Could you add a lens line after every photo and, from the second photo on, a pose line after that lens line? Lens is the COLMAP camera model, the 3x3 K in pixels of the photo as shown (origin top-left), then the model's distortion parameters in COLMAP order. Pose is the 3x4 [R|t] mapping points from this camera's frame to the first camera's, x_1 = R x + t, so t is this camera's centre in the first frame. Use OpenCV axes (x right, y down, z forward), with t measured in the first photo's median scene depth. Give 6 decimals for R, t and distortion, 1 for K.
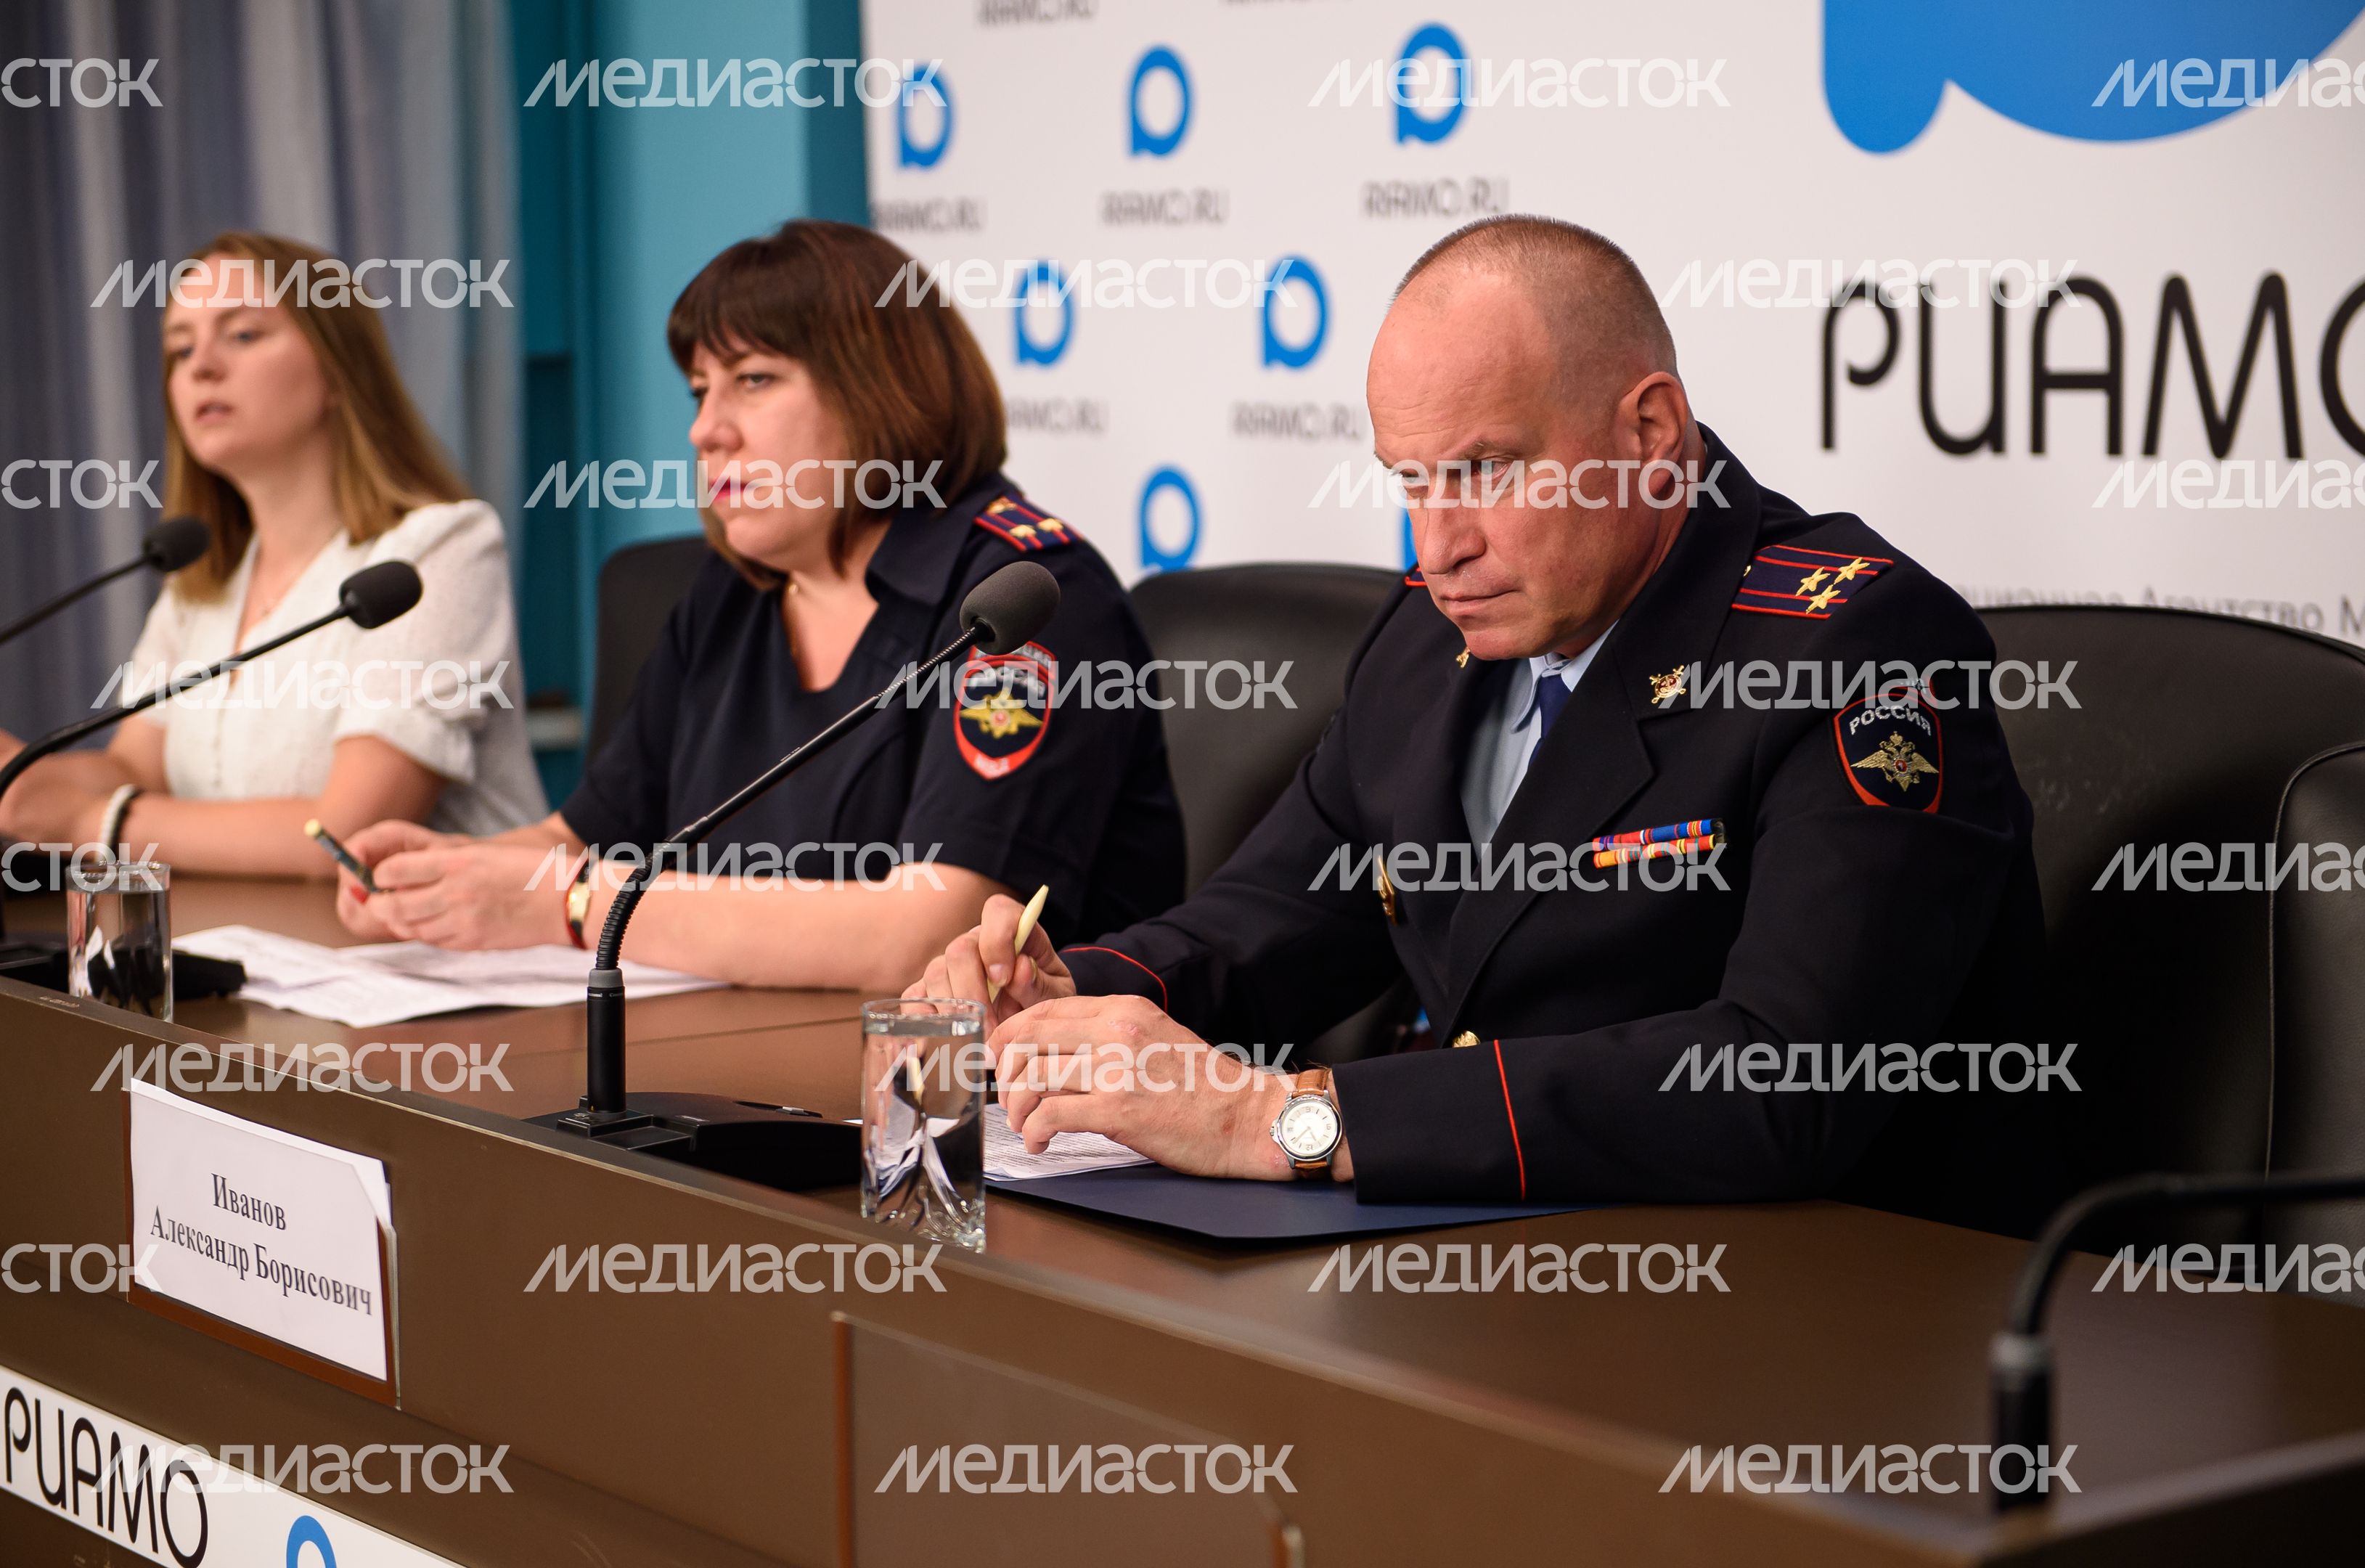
lens RADIAL K [[5026.2, 0, 1205.1], [0, 5026.2, 776.2], [0, 0, 1]] dist [0.074300, 0.000000]
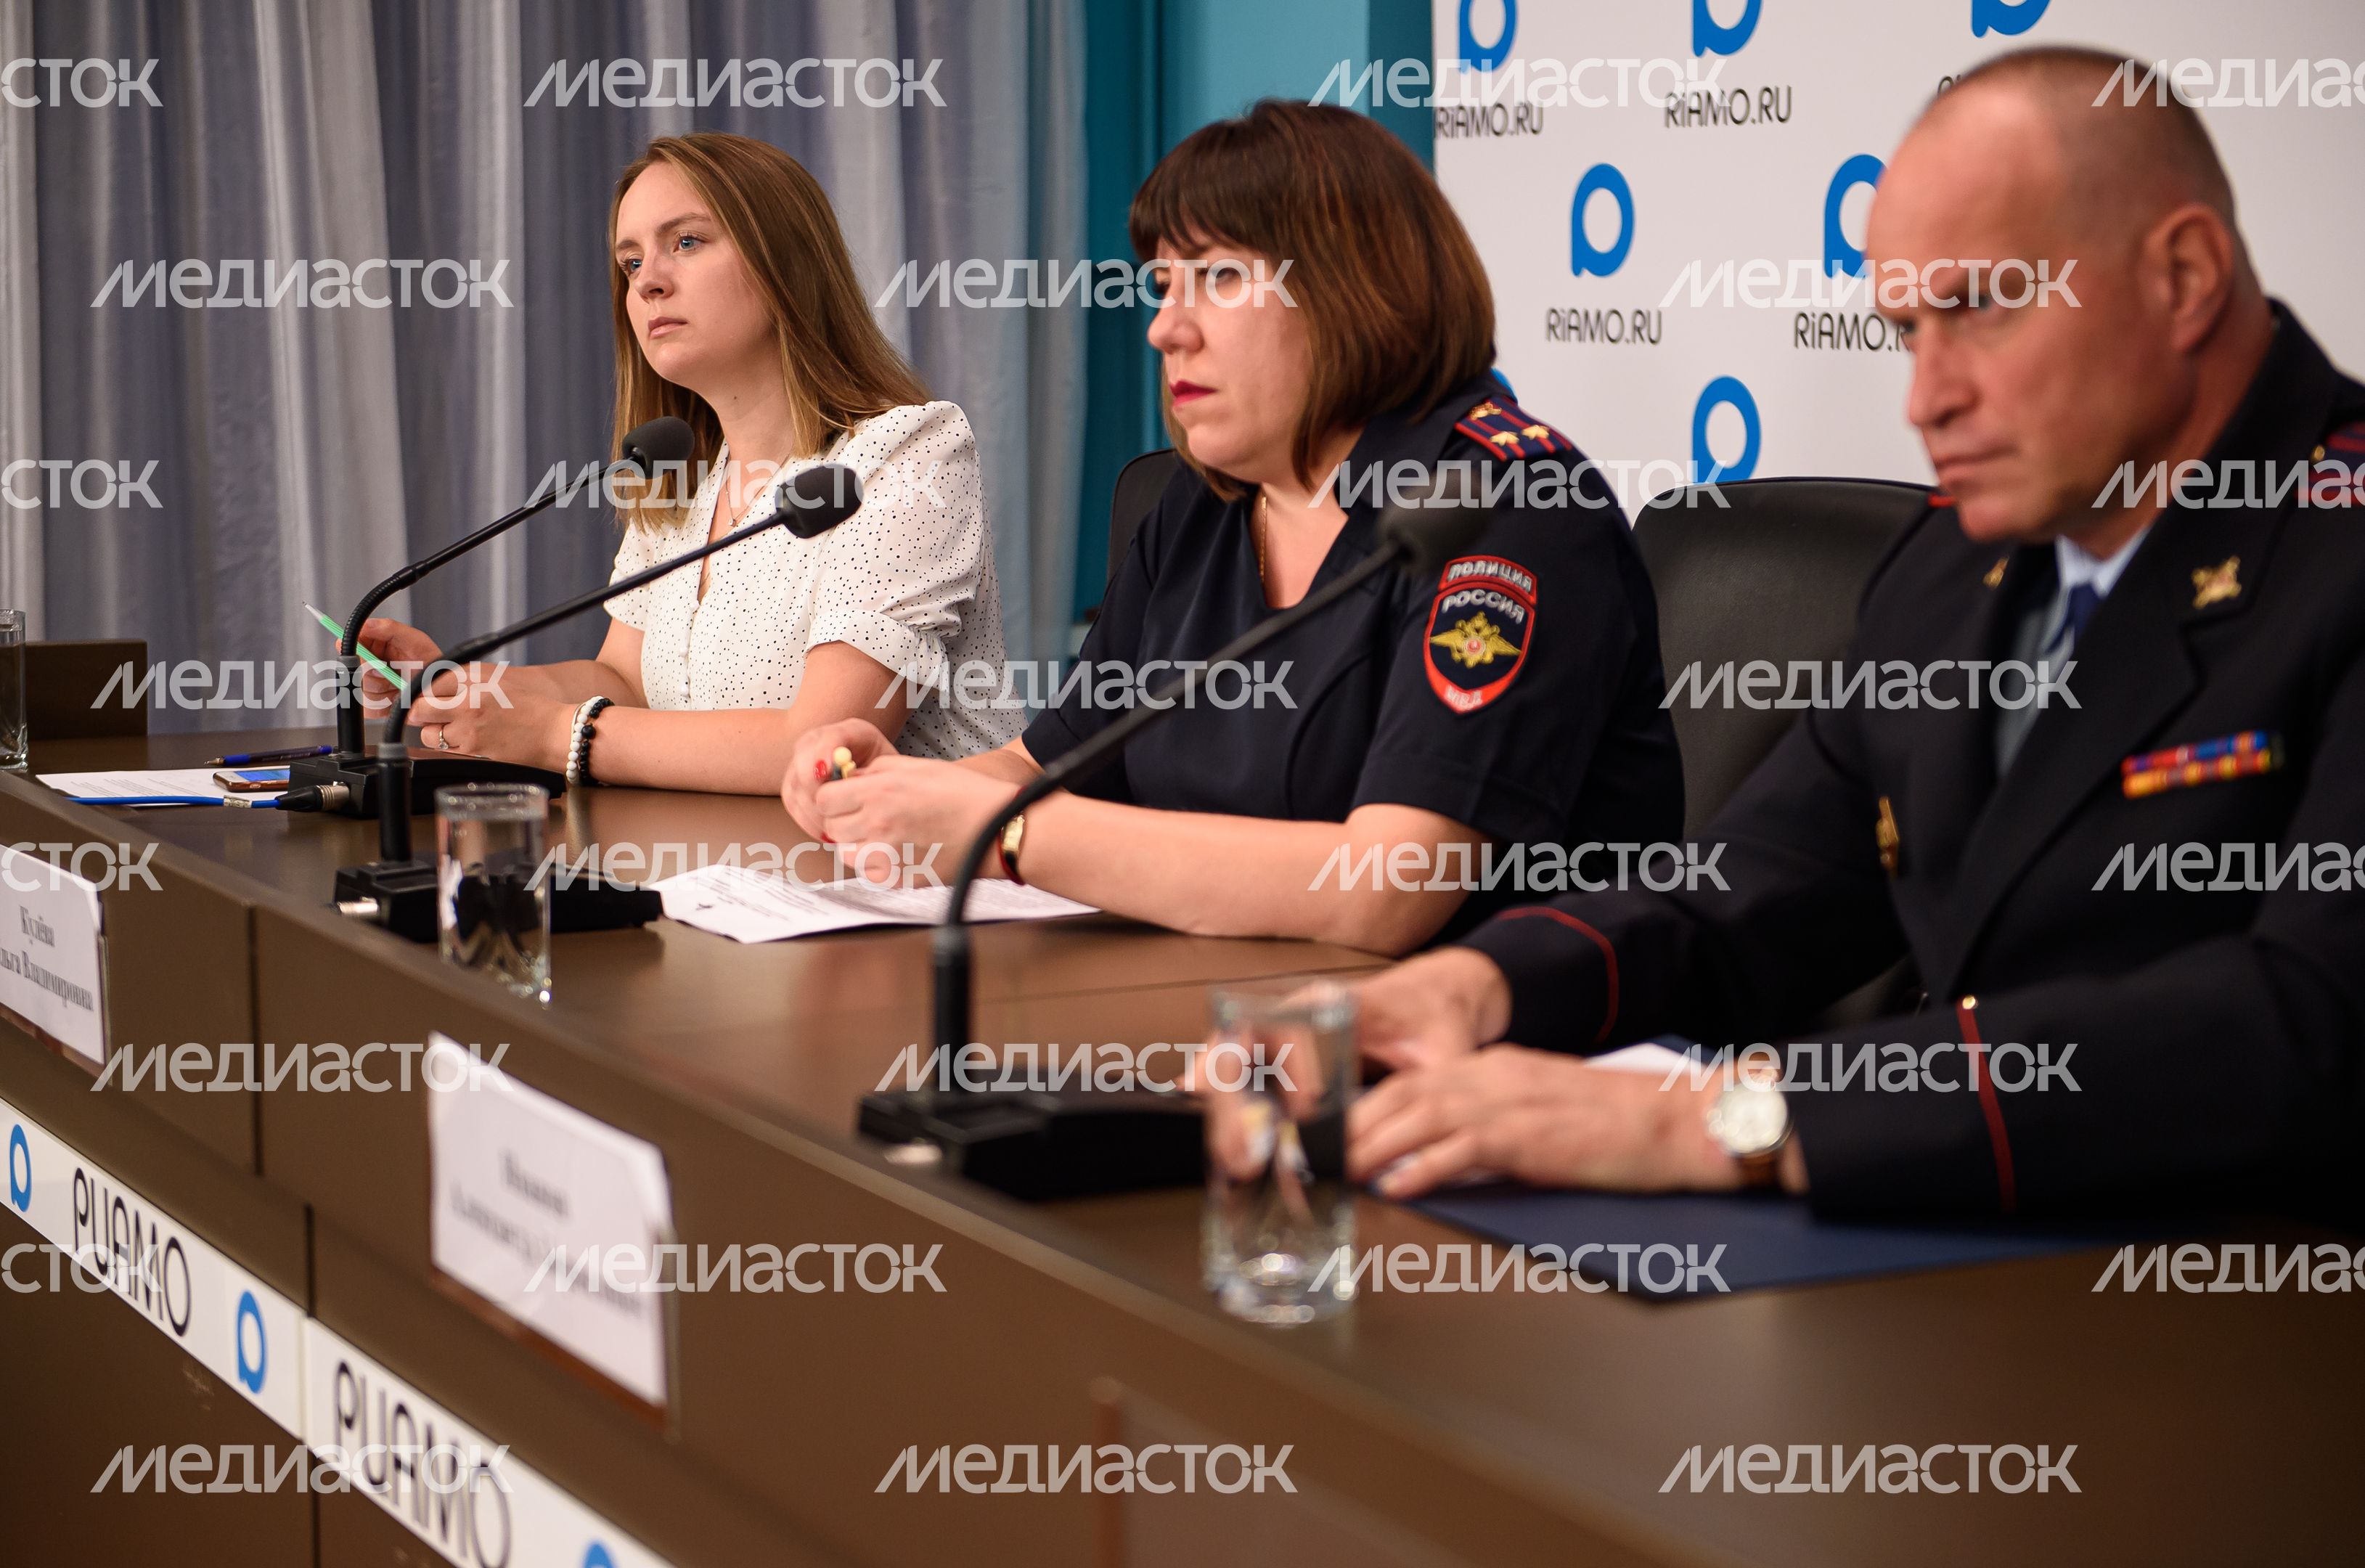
lens RADIAL K [[4679.8, 0, 1125.1], [0, 4679.8, 733.4], [0, 0, 1]] dist [0.138644, 0.000000]
pose [[0.987962, 0.018744, -0.153555, 0.032379], [-0.016909, 0.999769, 0.013249, -0.006319], [0.153768, -0.010493, 0.988051, 0.172220]]
